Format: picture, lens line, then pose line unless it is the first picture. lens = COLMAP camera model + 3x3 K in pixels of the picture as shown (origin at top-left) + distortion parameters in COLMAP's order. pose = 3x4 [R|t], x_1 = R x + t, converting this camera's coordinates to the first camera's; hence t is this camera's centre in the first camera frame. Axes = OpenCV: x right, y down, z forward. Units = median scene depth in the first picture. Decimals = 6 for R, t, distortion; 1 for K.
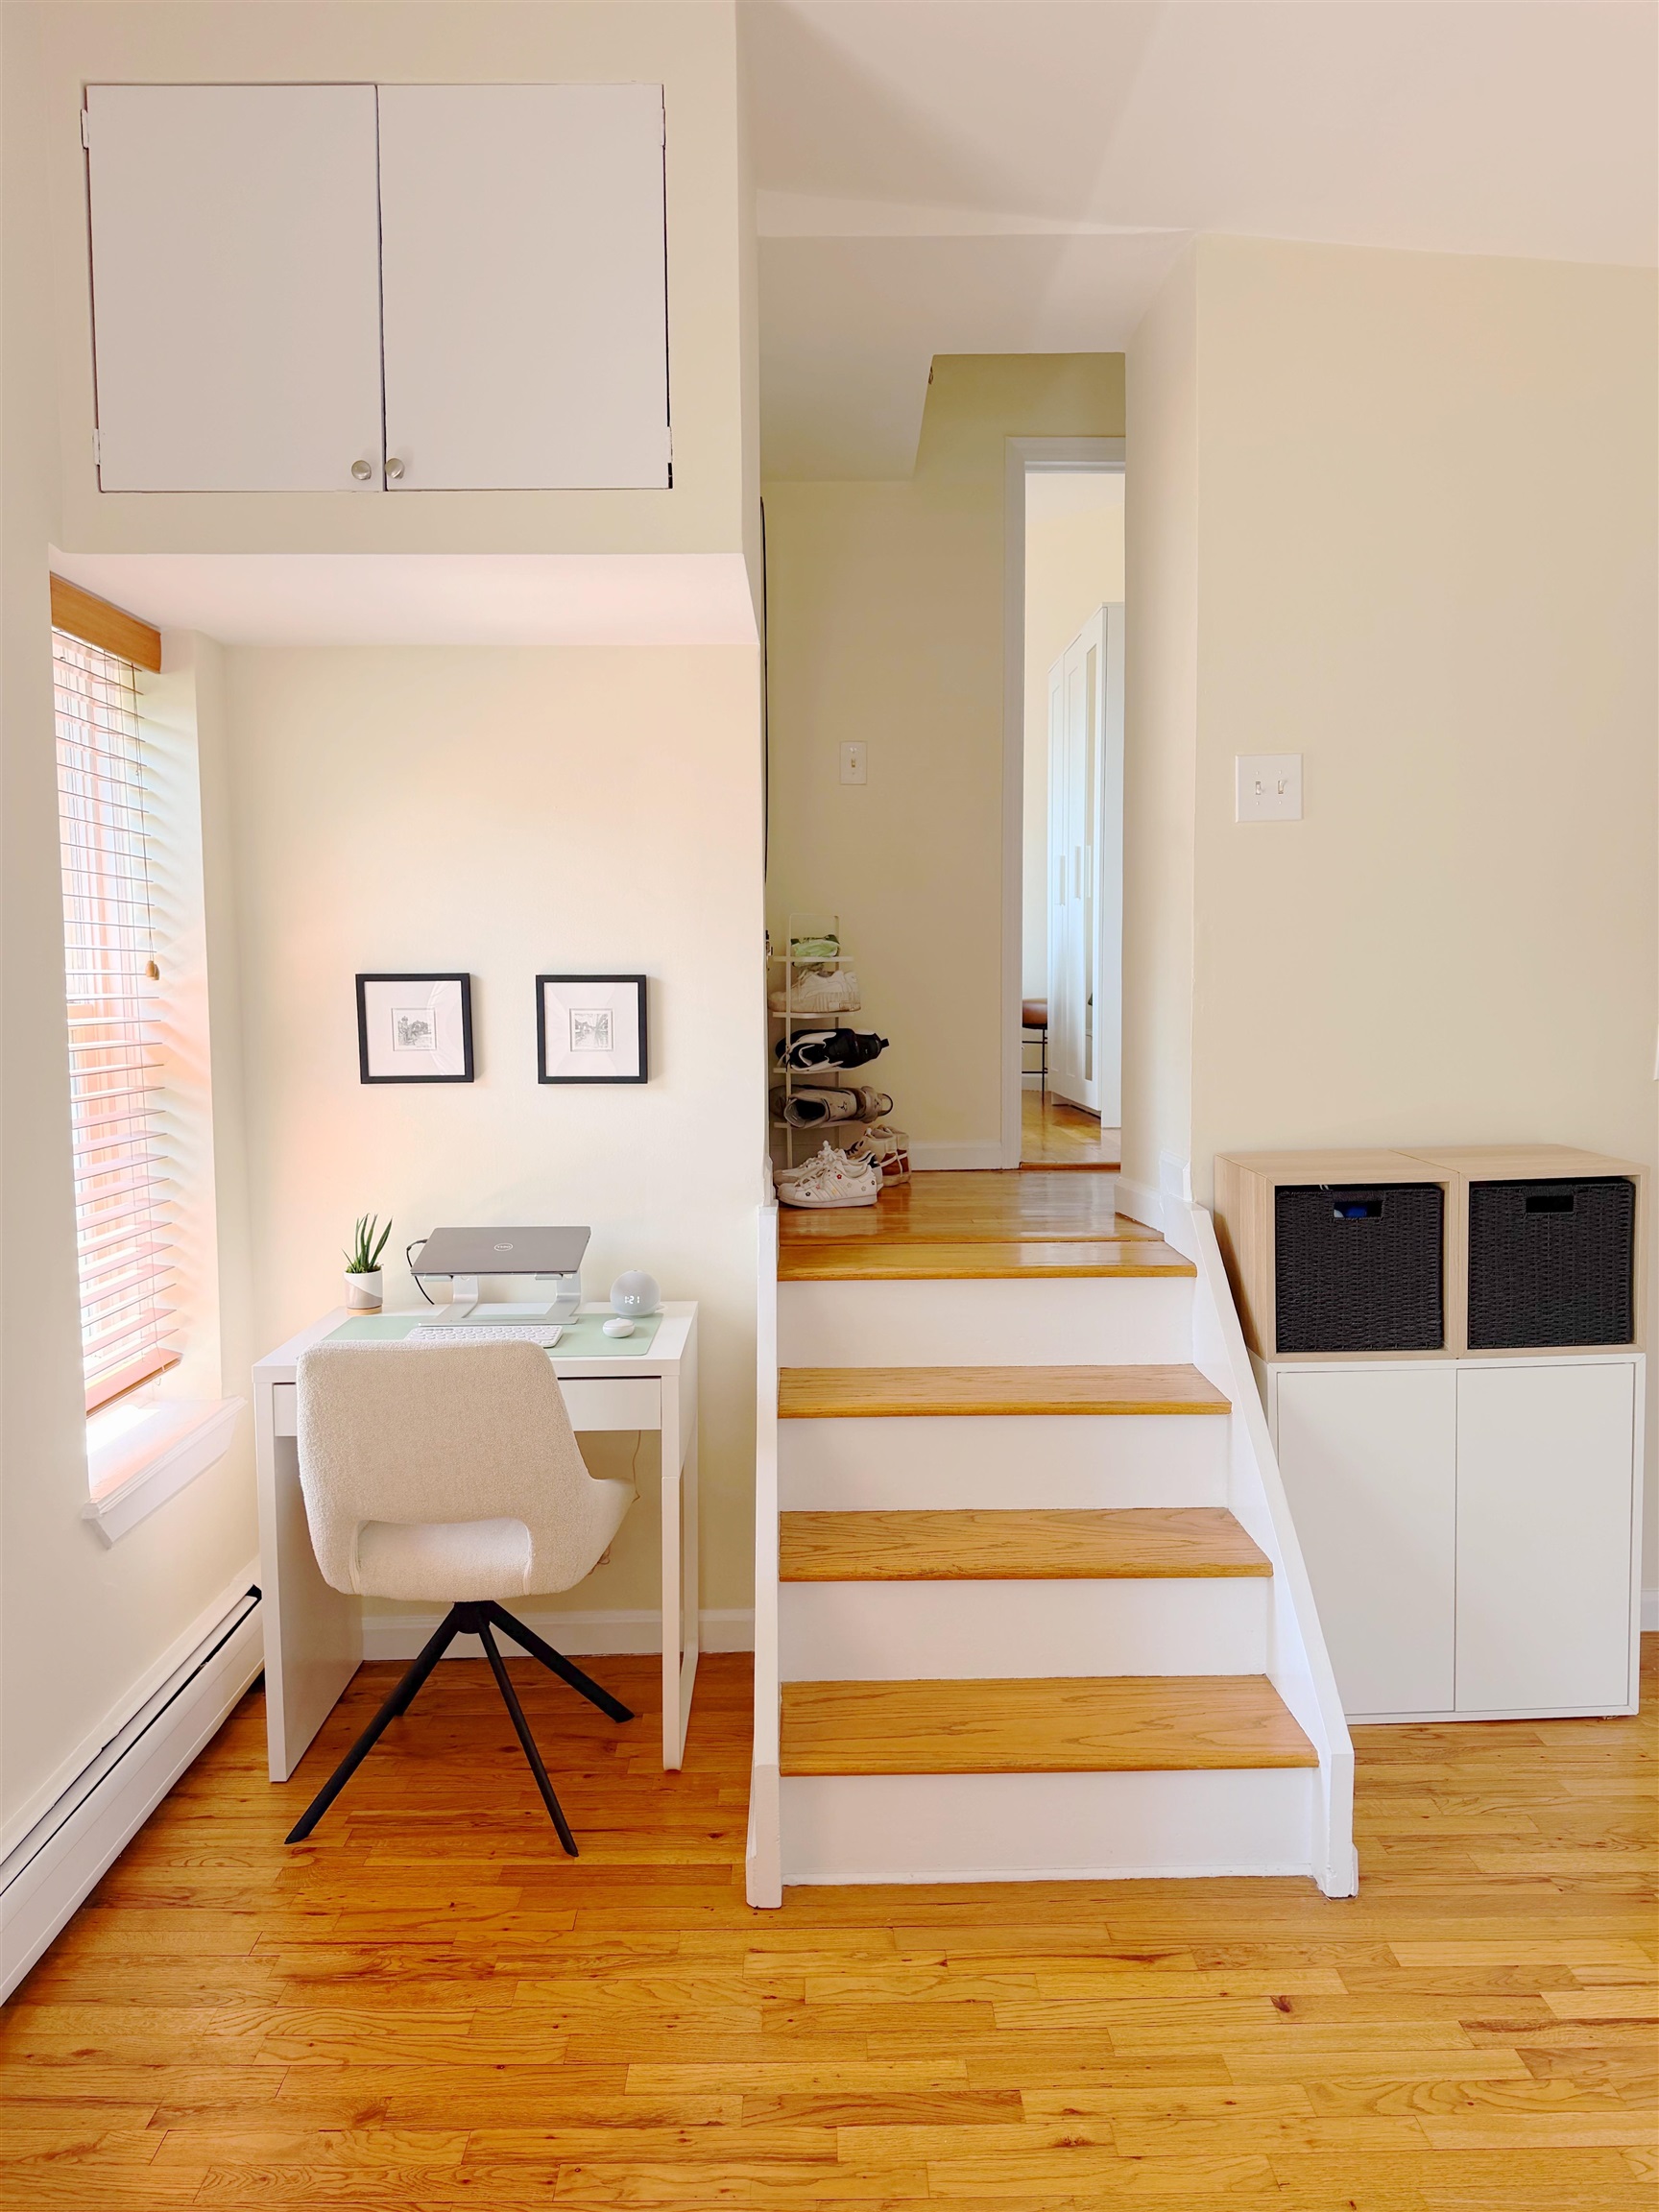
lens RADIAL K [[1539.7, 0, 829.0], [0, 1539.7, 1104.2], [0, 0, 1]] dist [0.028424, -0.007556]
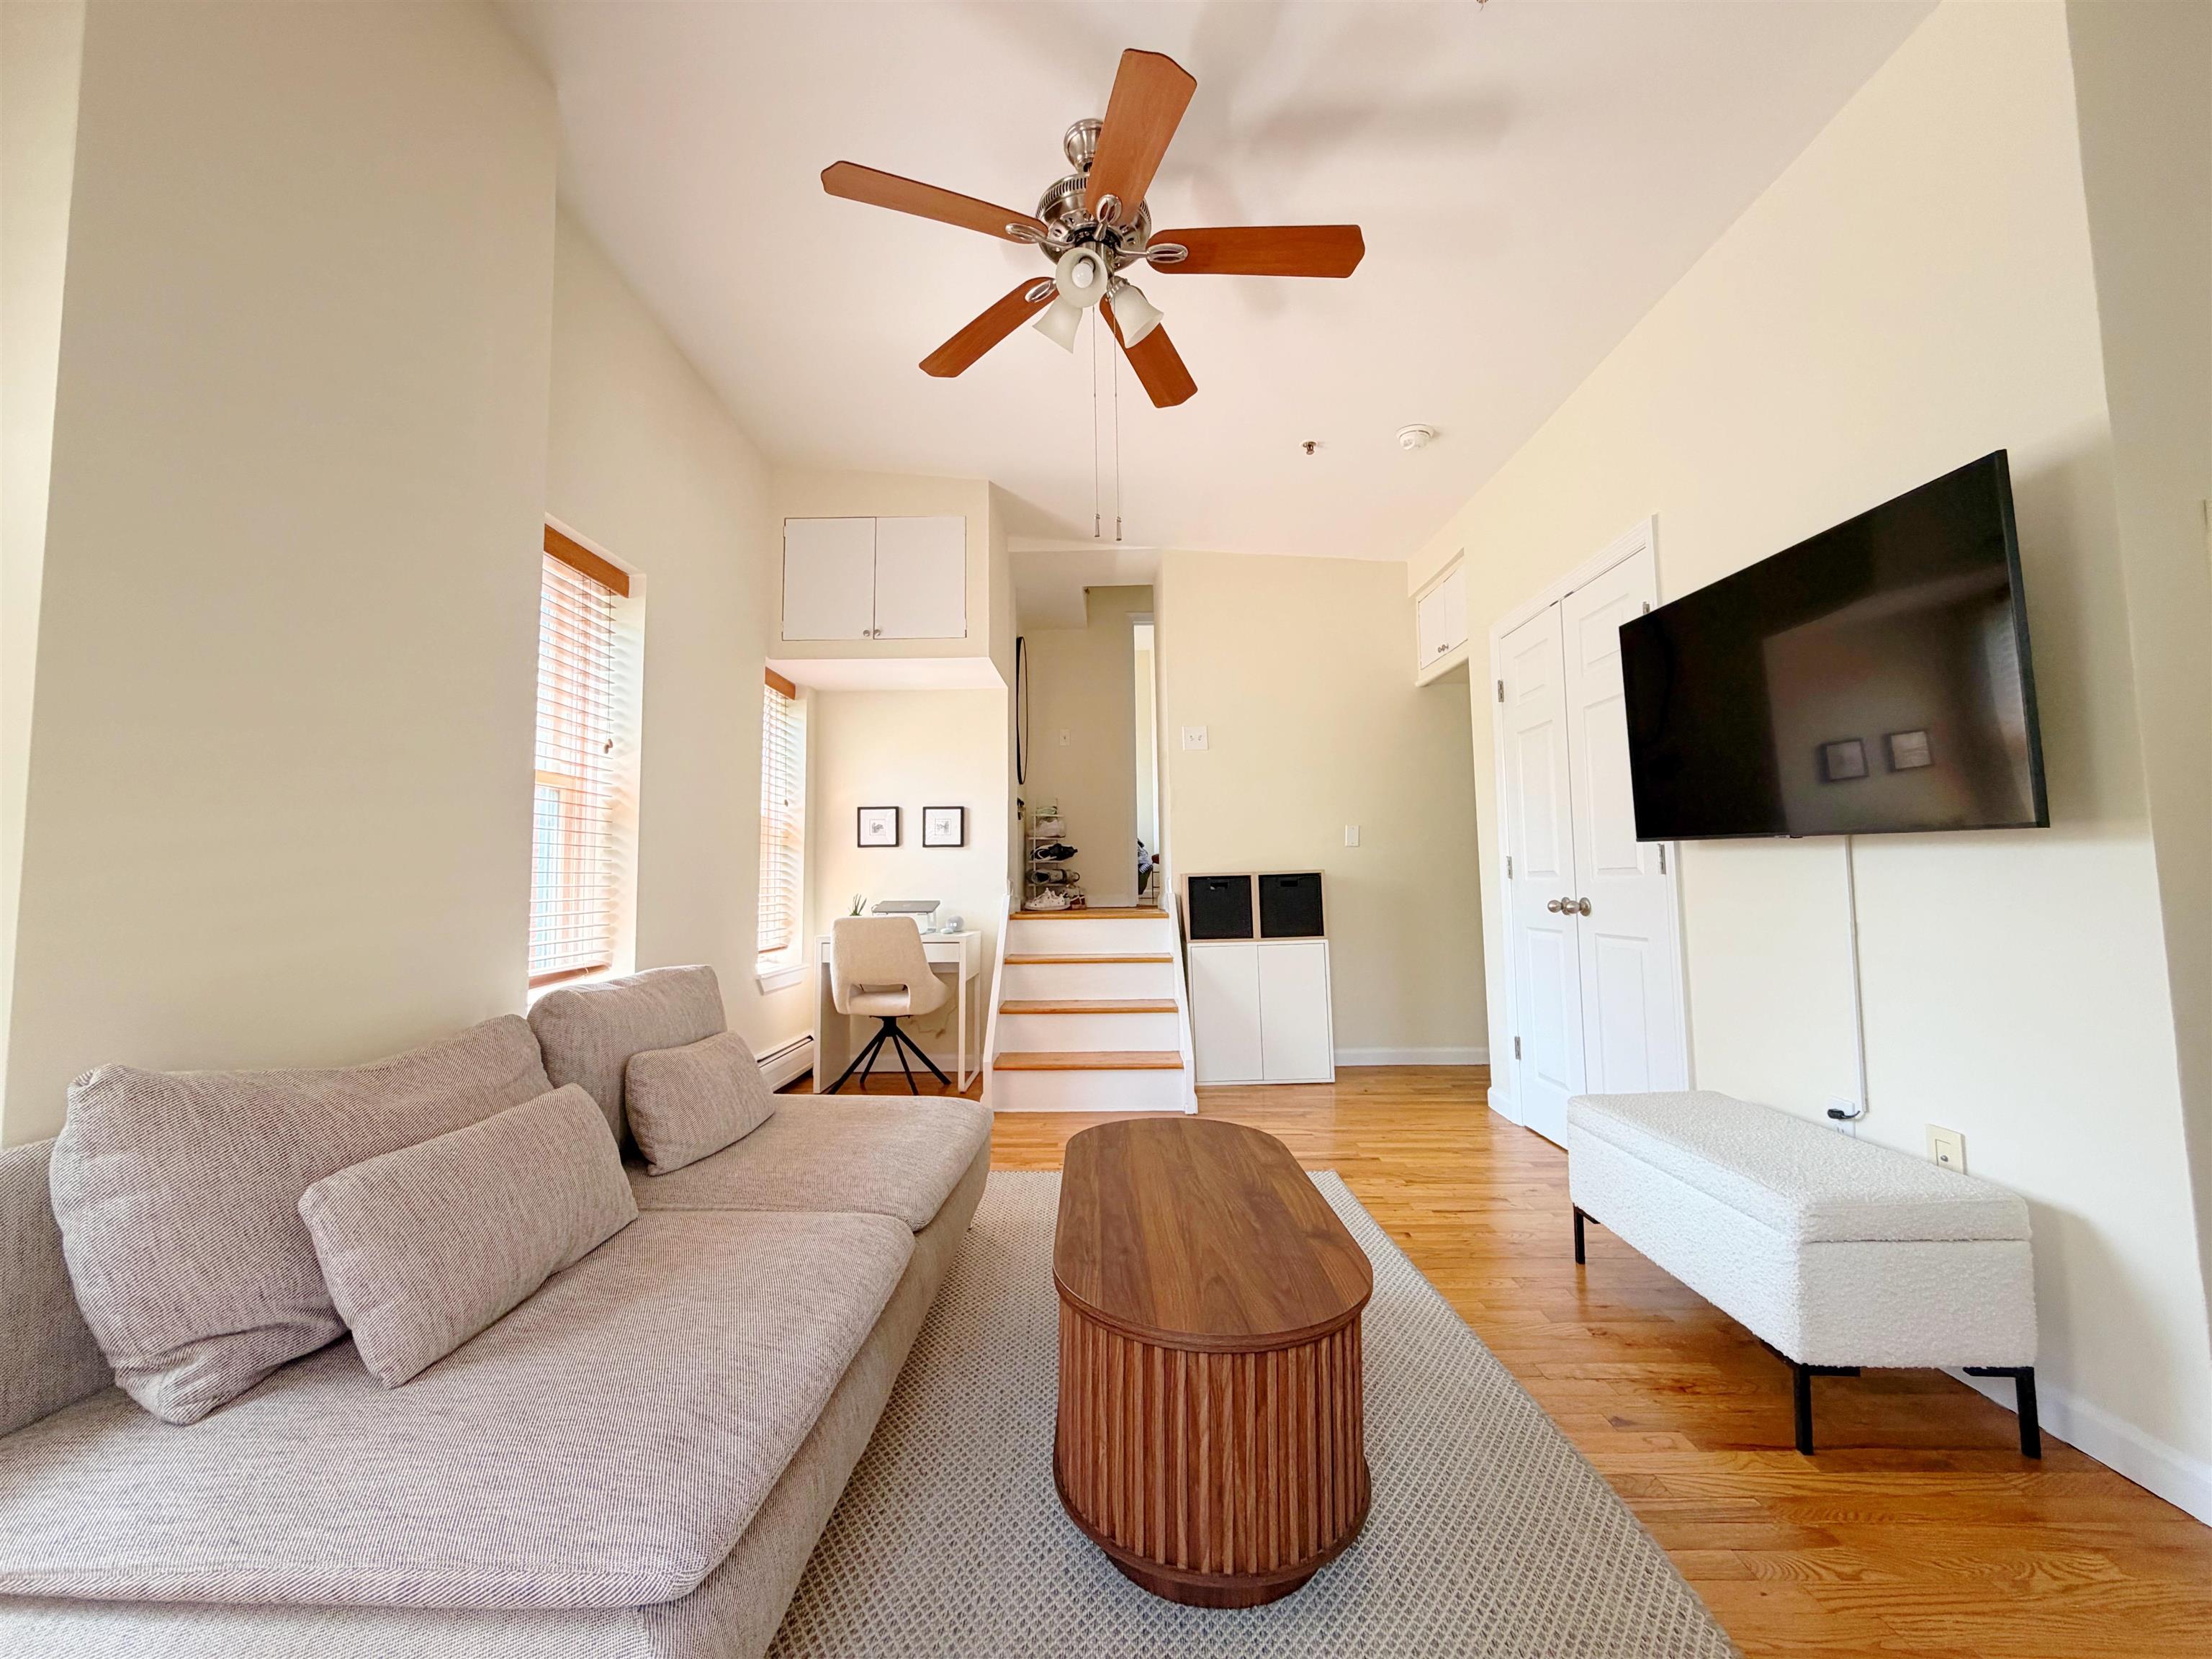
lens RADIAL K [[884.8, 0, 1106.6], [0, 884.8, 822.3], [0, 0, 1]] dist [-0.008726, -0.000109]
pose [[0.999591, -0.005587, -0.028055, 0.188752], [0.001232, 0.988237, -0.152924, 0.194576], [0.028579, 0.152827, 0.987840, -0.560639]]
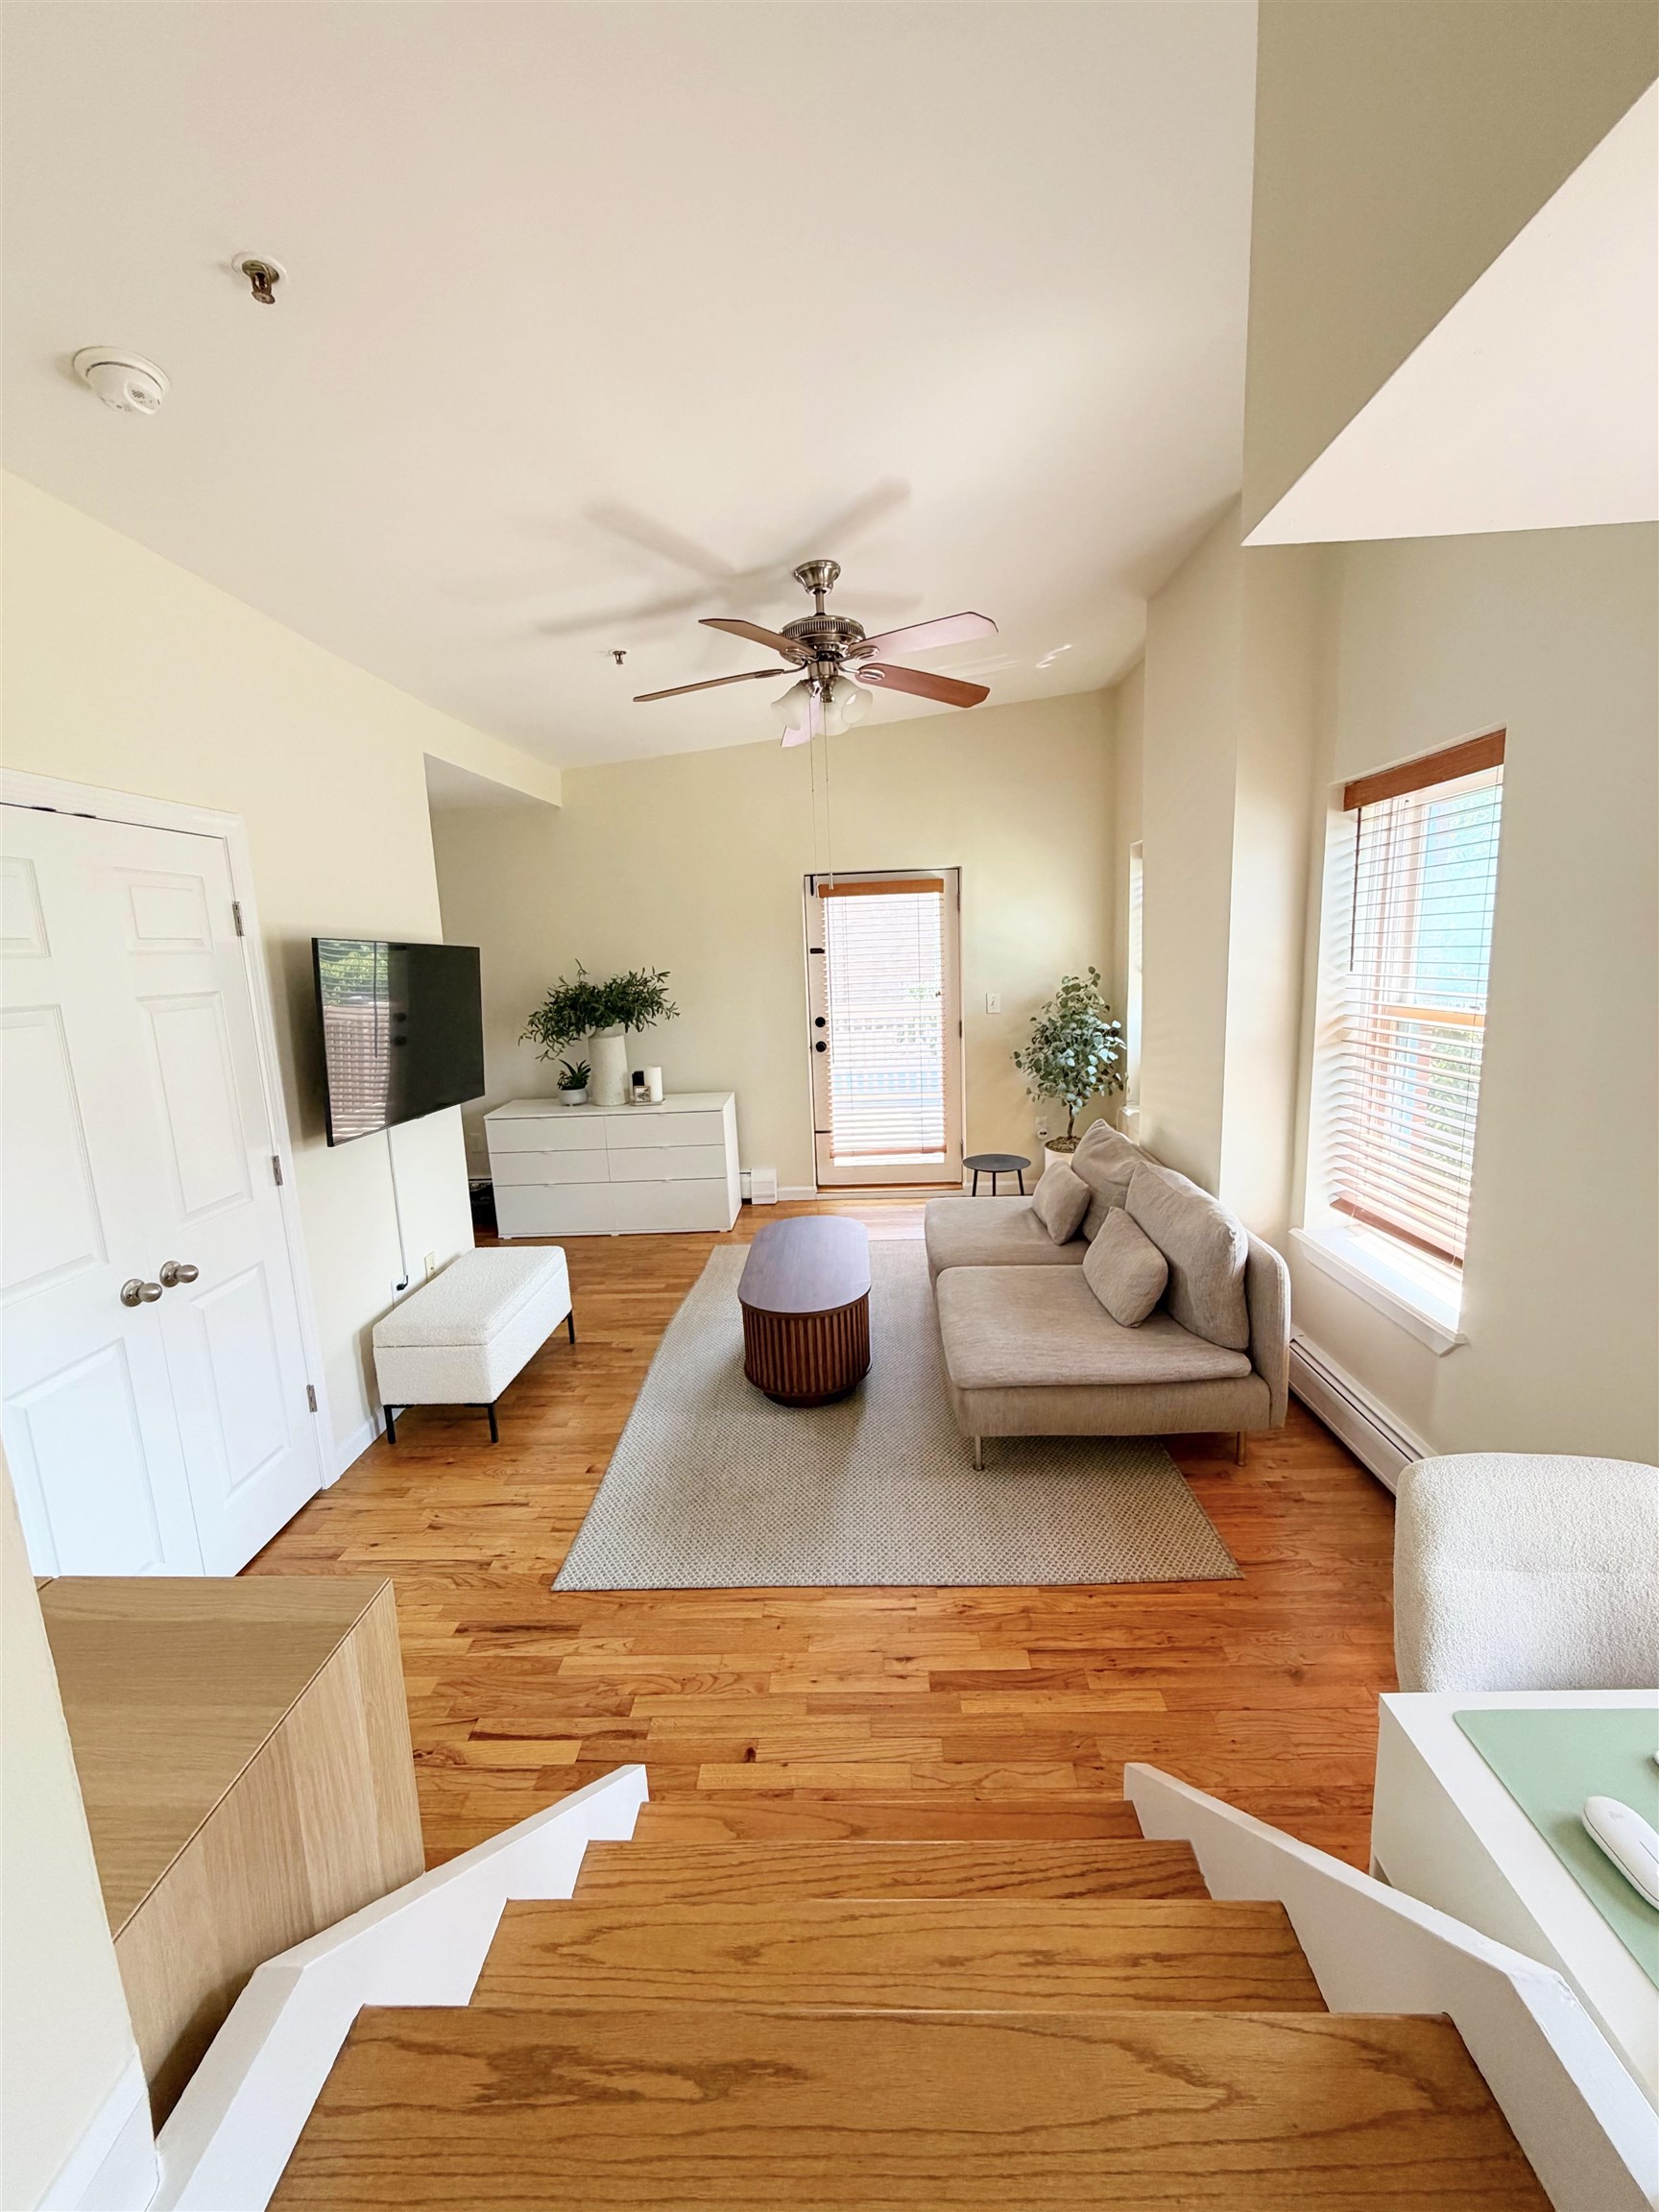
lens RADIAL K [[884.8, 0, 829.7], [0, 884.8, 1103.5], [0, 0, 1]] dist [-0.008726, -0.000109]
pose [[-0.997232, 0.042808, 0.060788, 0.105859], [0.056628, 0.967127, 0.247908, -0.185526], [-0.048178, 0.250664, -0.966875, 1.299727]]
